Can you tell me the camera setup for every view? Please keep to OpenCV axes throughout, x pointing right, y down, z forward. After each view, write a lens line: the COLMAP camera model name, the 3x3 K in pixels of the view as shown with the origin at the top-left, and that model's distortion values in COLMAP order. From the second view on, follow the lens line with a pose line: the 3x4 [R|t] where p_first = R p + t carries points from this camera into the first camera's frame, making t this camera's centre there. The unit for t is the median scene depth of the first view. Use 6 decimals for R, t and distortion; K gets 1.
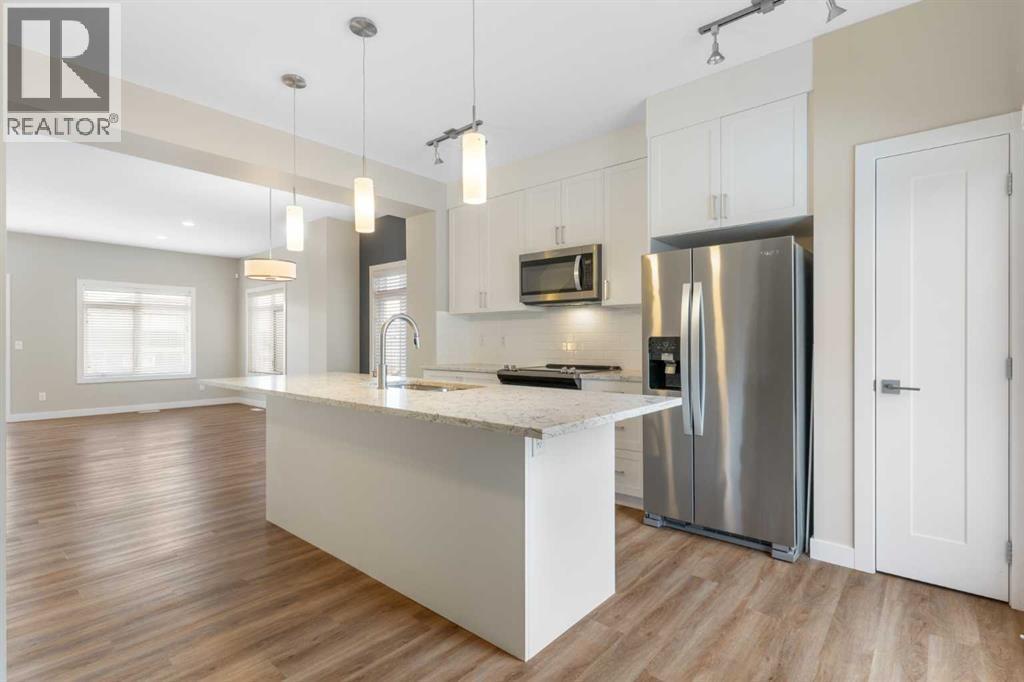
lens RADIAL K [[498.2, 0, 510.7], [0, 498.2, 346.8], [0, 0, 1]] dist [0.000252, 0.000200]
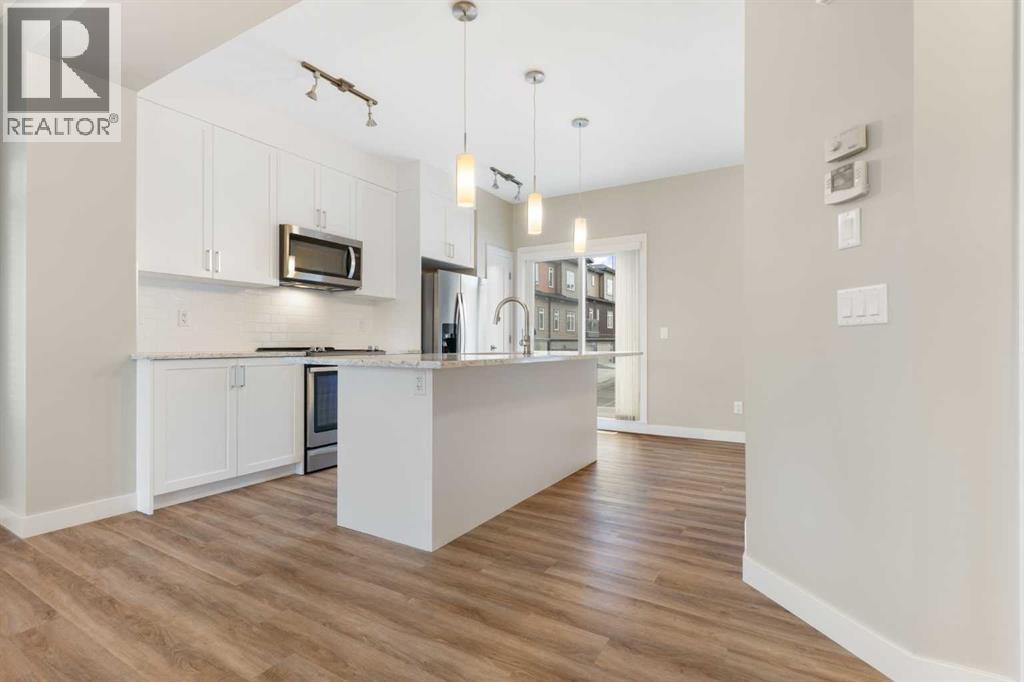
lens RADIAL K [[487.0, 0, 506.2], [0, 487.0, 343.8], [0, 0, 1]] dist [-0.000351, -0.000821]
pose [[-0.181967, 0.001843, 0.983303, -0.600863], [0.007528, 0.999972, -0.000481, 0.022494], [-0.983276, 0.007315, -0.181976, 0.509329]]
